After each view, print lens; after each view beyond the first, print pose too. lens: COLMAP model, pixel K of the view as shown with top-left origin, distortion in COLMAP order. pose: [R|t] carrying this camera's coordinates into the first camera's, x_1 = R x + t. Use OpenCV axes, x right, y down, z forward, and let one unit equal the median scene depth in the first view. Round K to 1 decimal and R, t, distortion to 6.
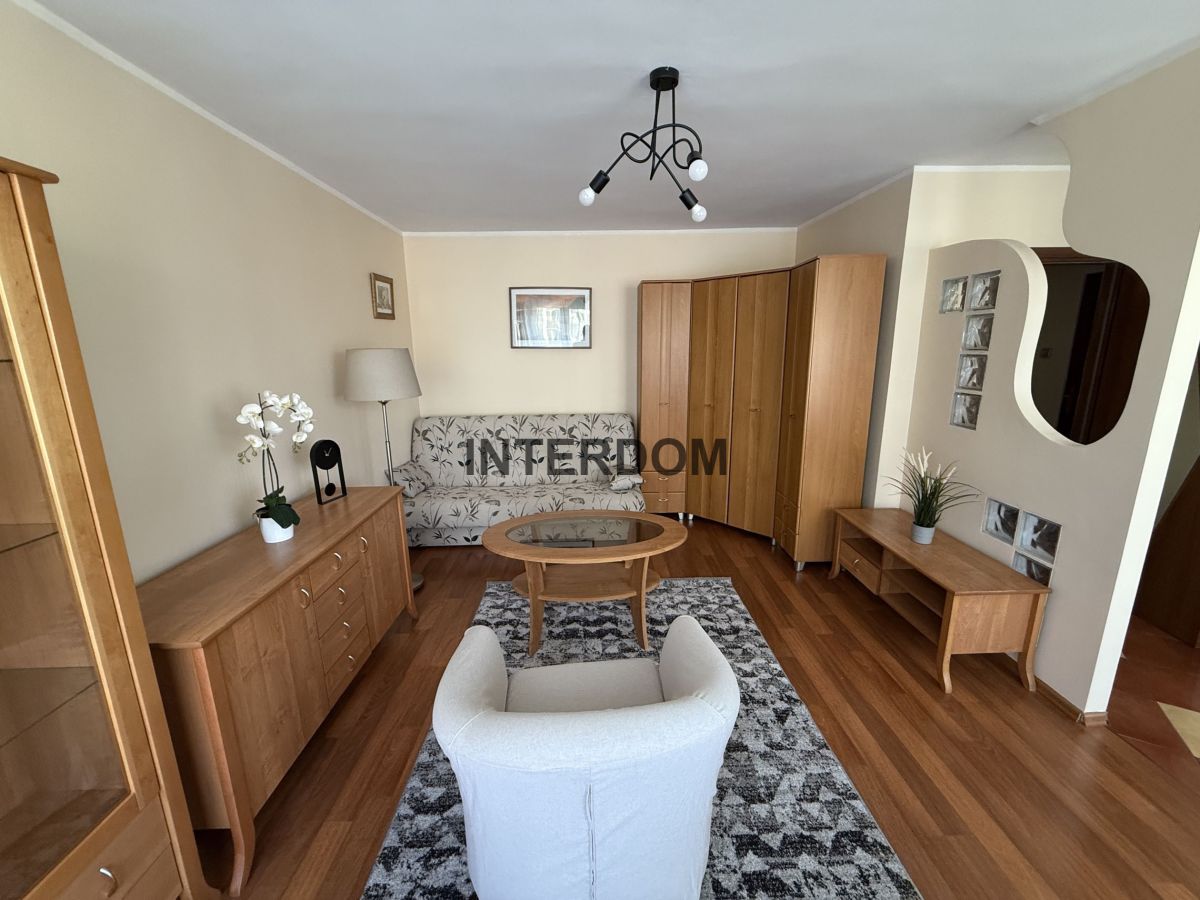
lens RADIAL K [[475.5, 0, 597.3], [0, 475.5, 447.9], [0, 0, 1]] dist [-0.001813, 0.000176]
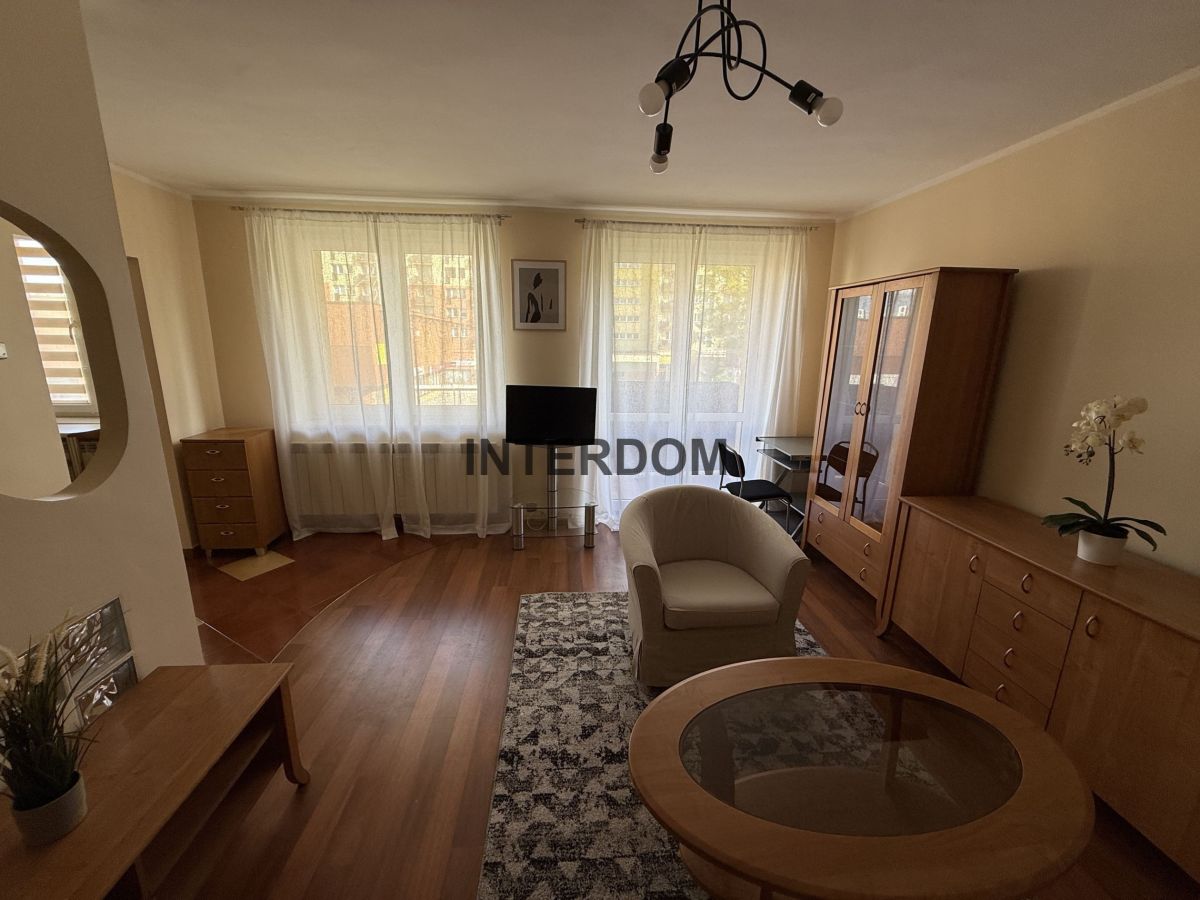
lens RADIAL K [[475.5, 0, 595.9], [0, 475.5, 449.5], [0, 0, 1]] dist [-0.001813, 0.000176]
pose [[-0.998614, 0.012350, -0.051156, 0.231897], [-0.010692, 0.904184, 0.427009, -0.272260], [0.051528, 0.426964, -0.902799, 1.234196]]
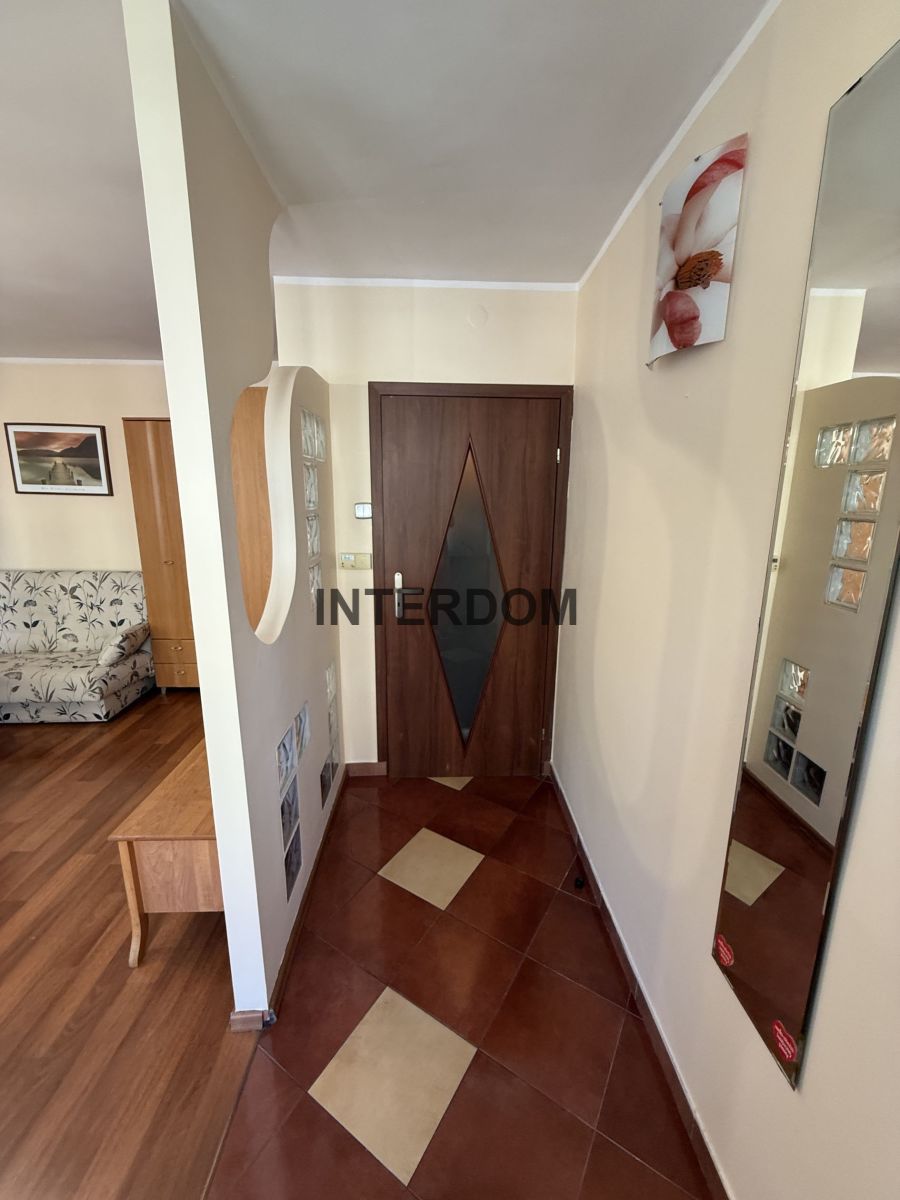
lens RADIAL K [[475.5, 0, 448.1], [0, 475.5, 598.4], [0, 0, 1]] dist [-0.001813, 0.000176]
pose [[0.999728, 0.017691, 0.015172, 0.978408], [-0.017626, 0.999835, -0.004421, -0.048420], [-0.015248, 0.004152, 0.999875, 0.206811]]
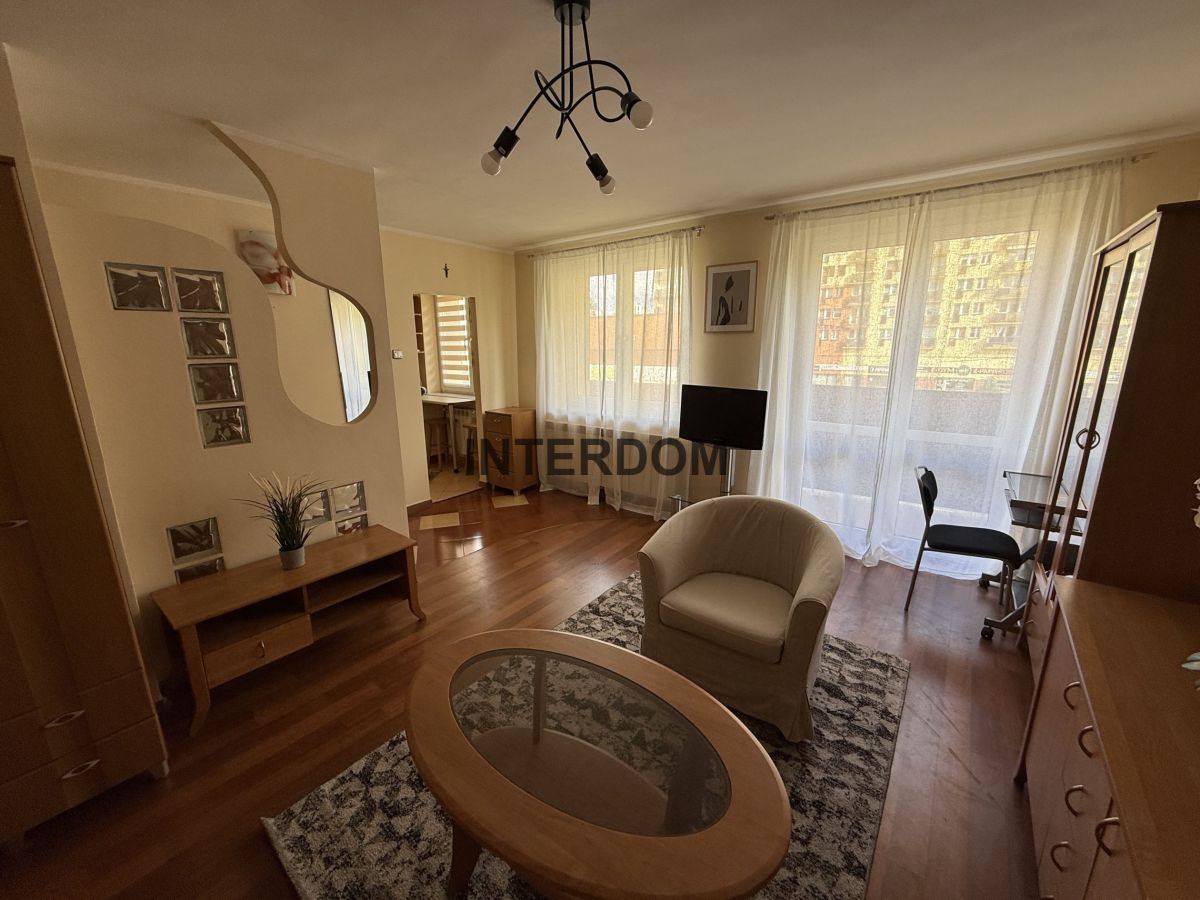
lens RADIAL K [[475.5, 0, 595.3], [0, 475.5, 449.7], [0, 0, 1]] dist [-0.001813, 0.000176]
pose [[-0.773706, -0.118076, 0.622445, -0.304545], [0.154348, 0.917746, 0.365950, -0.250301], [-0.614456, 0.379211, -0.691840, 1.173714]]
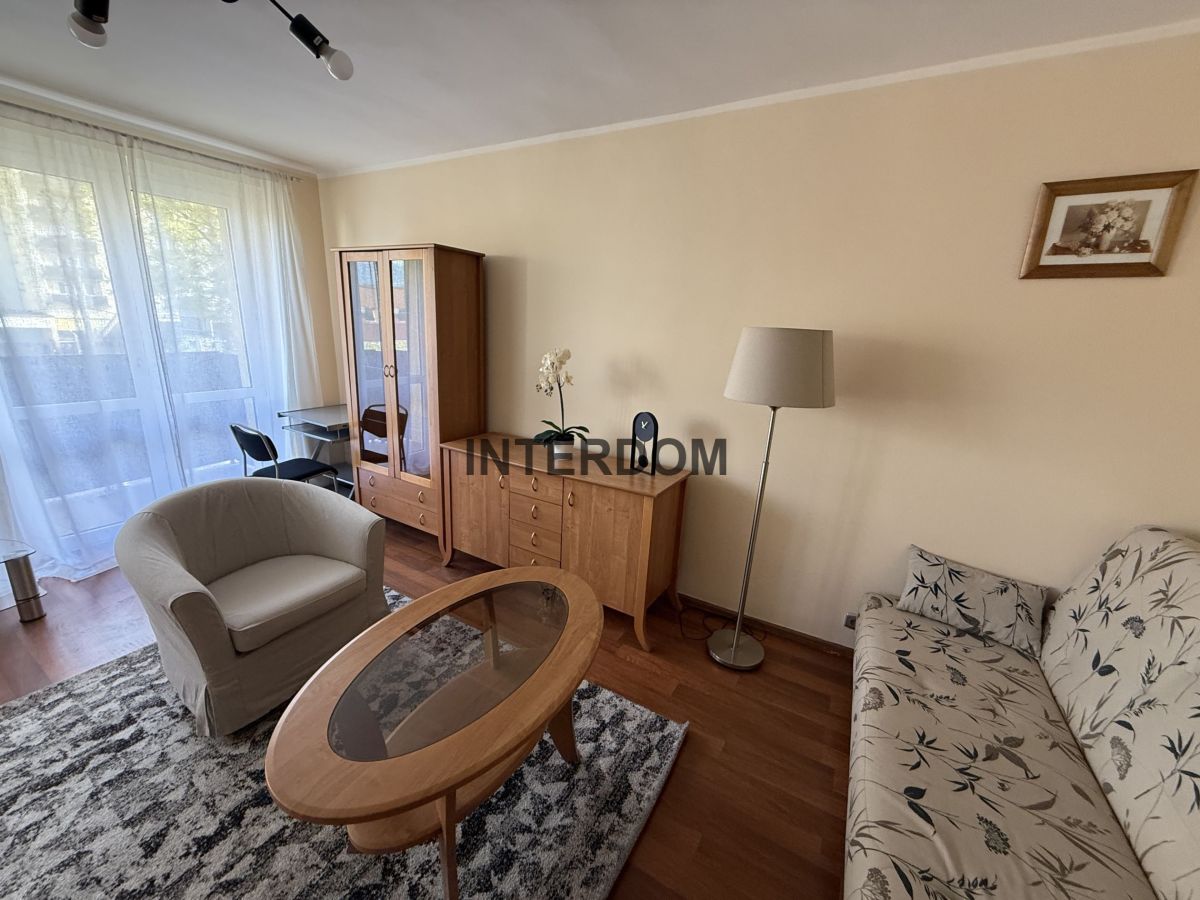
lens RADIAL K [[475.5, 0, 597.6], [0, 475.5, 449.4], [0, 0, 1]] dist [-0.001813, 0.000176]
pose [[-0.523689, 0.210225, -0.825564, 0.297522], [-0.219450, 0.903081, 0.369171, -0.264556], [0.823160, 0.374500, -0.426799, 1.224865]]
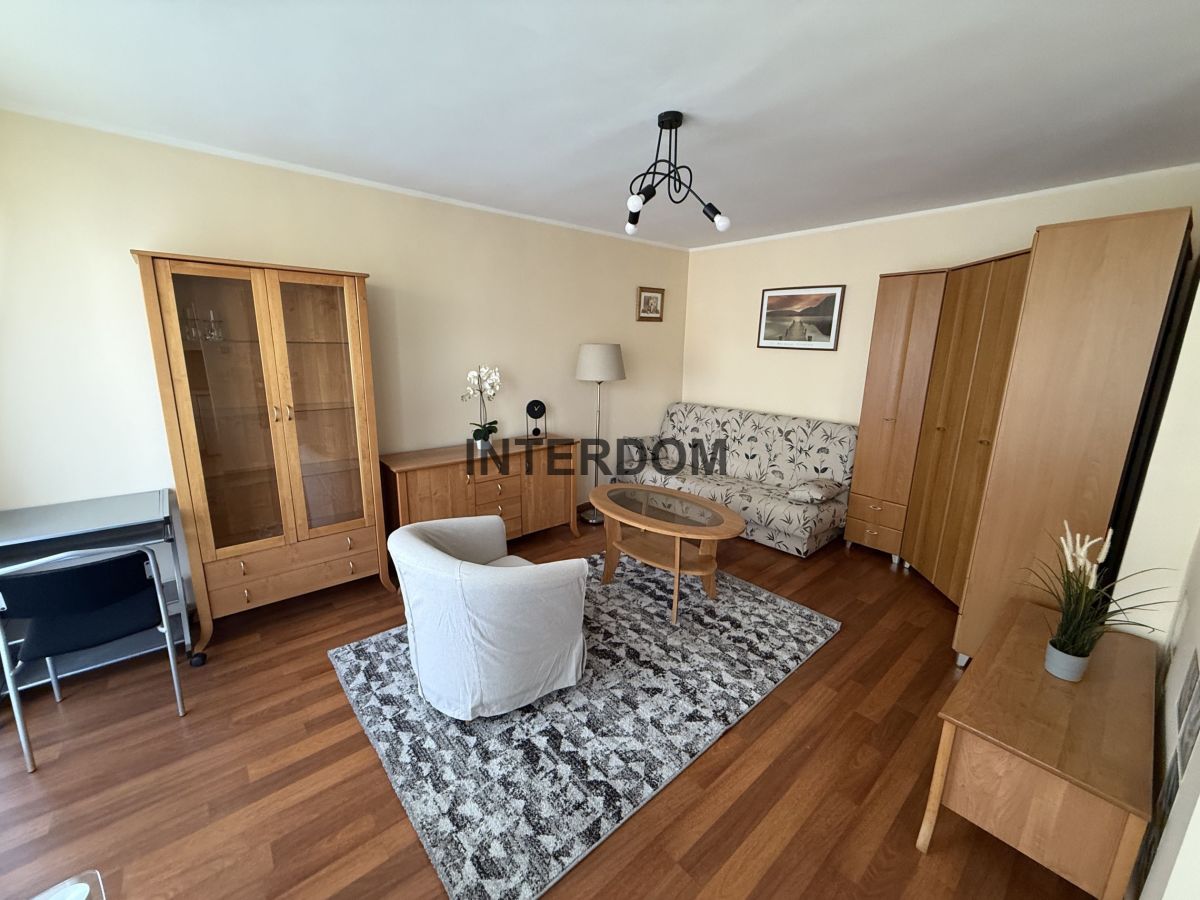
lens RADIAL K [[475.5, 0, 597.5], [0, 475.5, 449.1], [0, 0, 1]] dist [-0.001813, 0.000176]
pose [[0.638286, 0.191517, -0.745595, 0.688390], [-0.186126, 0.978216, 0.091931, -0.036121], [0.746959, 0.080097, 0.660028, 0.102781]]
